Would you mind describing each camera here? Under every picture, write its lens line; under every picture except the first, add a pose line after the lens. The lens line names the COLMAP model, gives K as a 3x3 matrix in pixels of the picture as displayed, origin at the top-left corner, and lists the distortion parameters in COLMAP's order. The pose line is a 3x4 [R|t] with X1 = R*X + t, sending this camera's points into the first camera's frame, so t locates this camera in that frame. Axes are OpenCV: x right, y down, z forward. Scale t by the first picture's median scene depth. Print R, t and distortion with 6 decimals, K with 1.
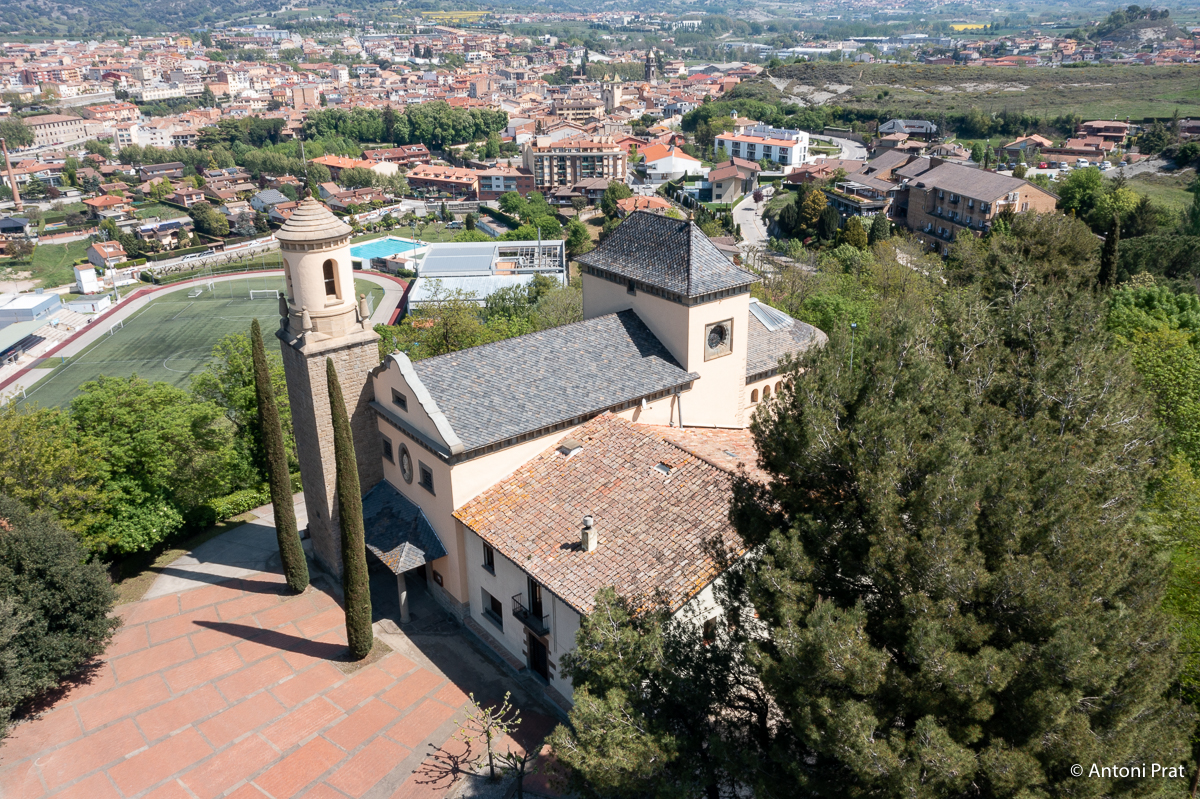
lens RADIAL K [[937.8, 0, 600.0], [0, 937.8, 399.5], [0, 0, 1]] dist [-0.016664, 0.000357]
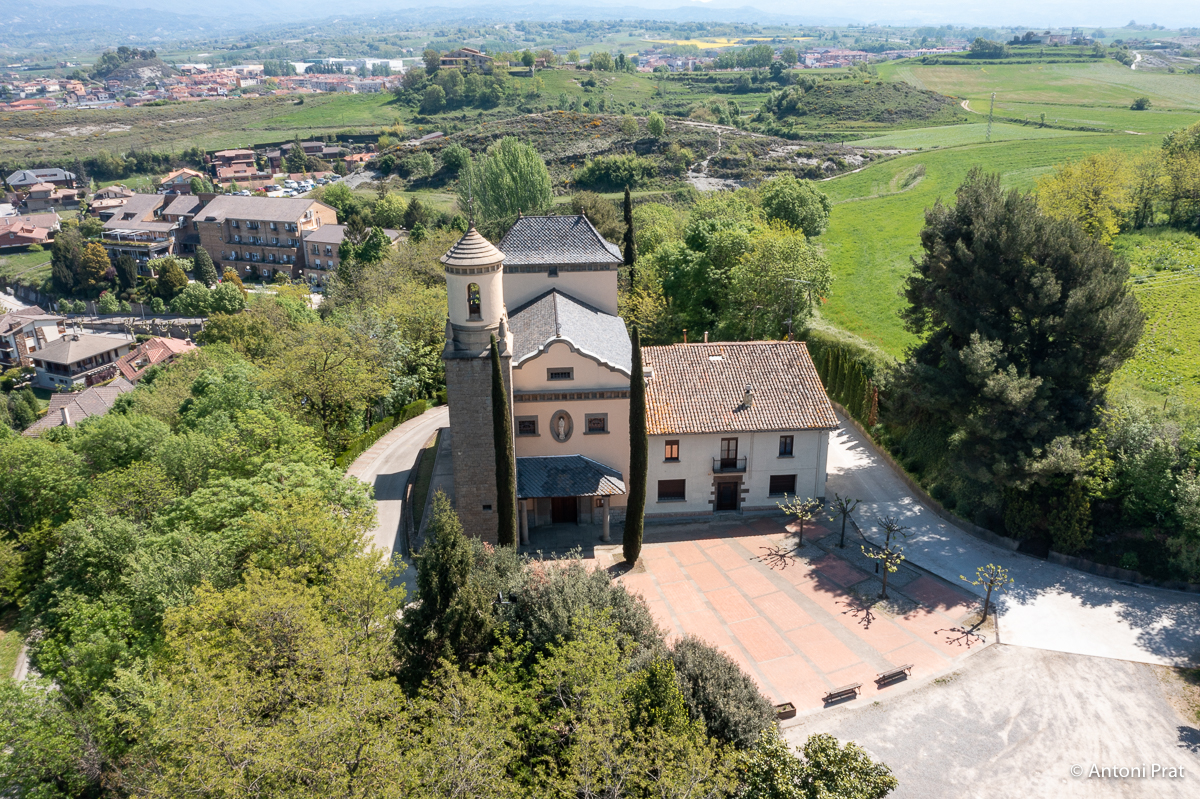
lens RADIAL K [[937.8, 0, 600.0], [0, 937.8, 399.5], [0, 0, 1]] dist [-0.016664, 0.000357]
pose [[0.557214, -0.291362, 0.777573, -0.151534], [0.320172, 0.939398, 0.122562, -0.013319], [-0.766161, 0.180664, 0.616732, 0.024617]]
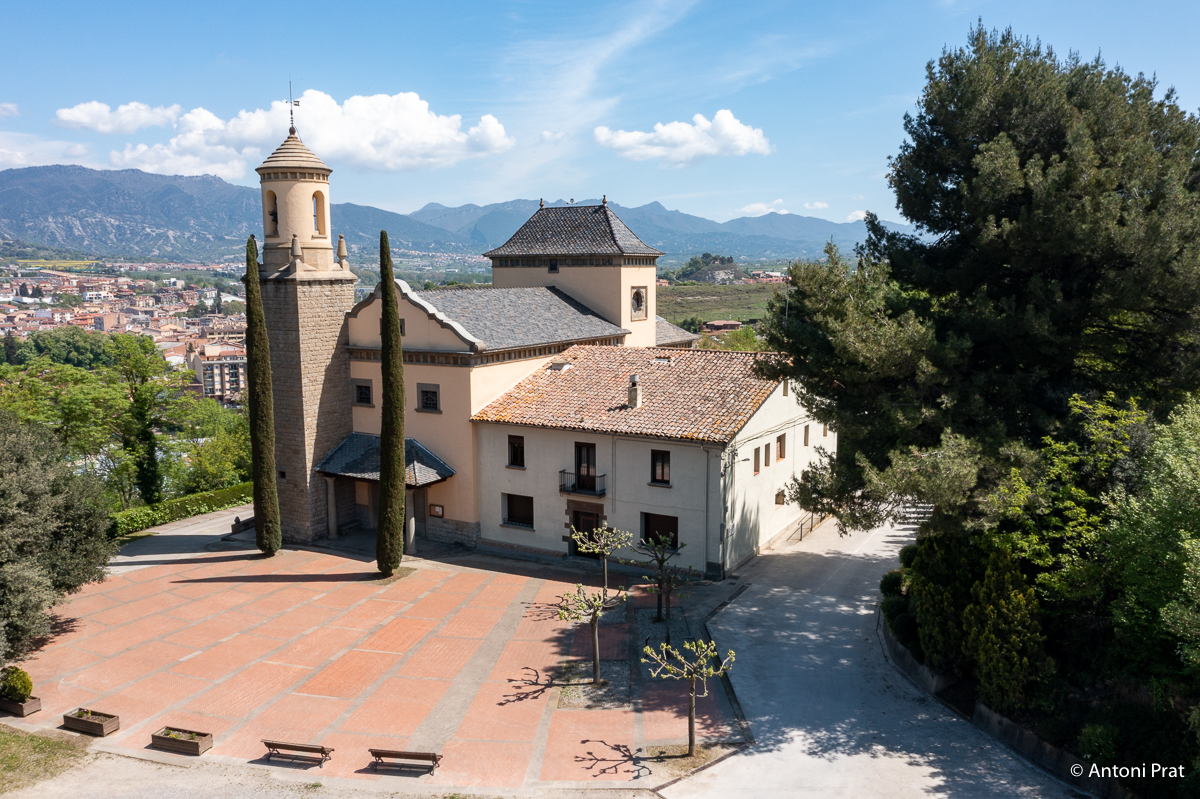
lens RADIAL K [[937.8, 0, 600.0], [0, 937.8, 399.5], [0, 0, 1]] dist [-0.016664, 0.000357]
pose [[0.926027, -0.042765, 0.375026, -0.050375], [0.136118, 0.964543, -0.226118, 0.043250], [-0.352059, 0.260439, 0.899014, 0.004788]]
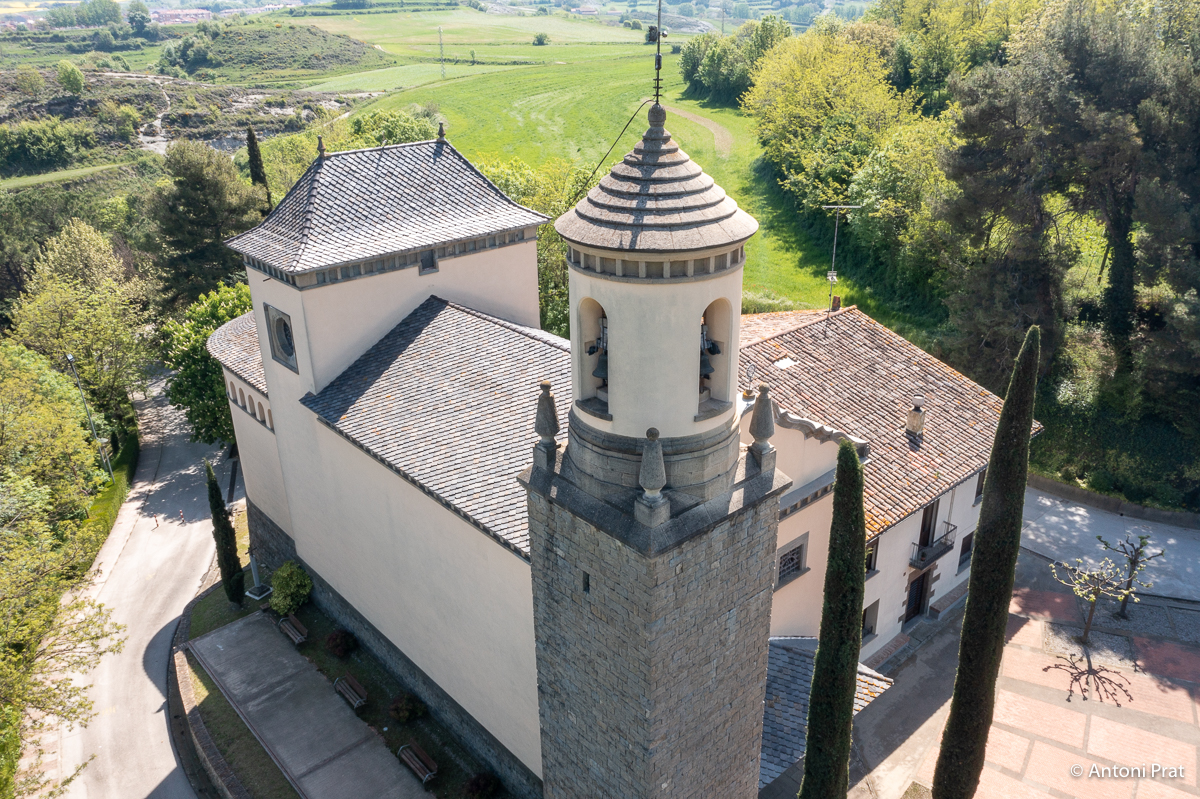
lens RADIAL K [[937.8, 0, 600.0], [0, 937.8, 399.5], [0, 0, 1]] dist [-0.016664, 0.000357]
pose [[-0.062272, -0.385270, 0.920700, -0.087341], [0.397419, 0.836631, 0.376970, -0.034497], [-0.915522, 0.389379, 0.101015, 0.129721]]
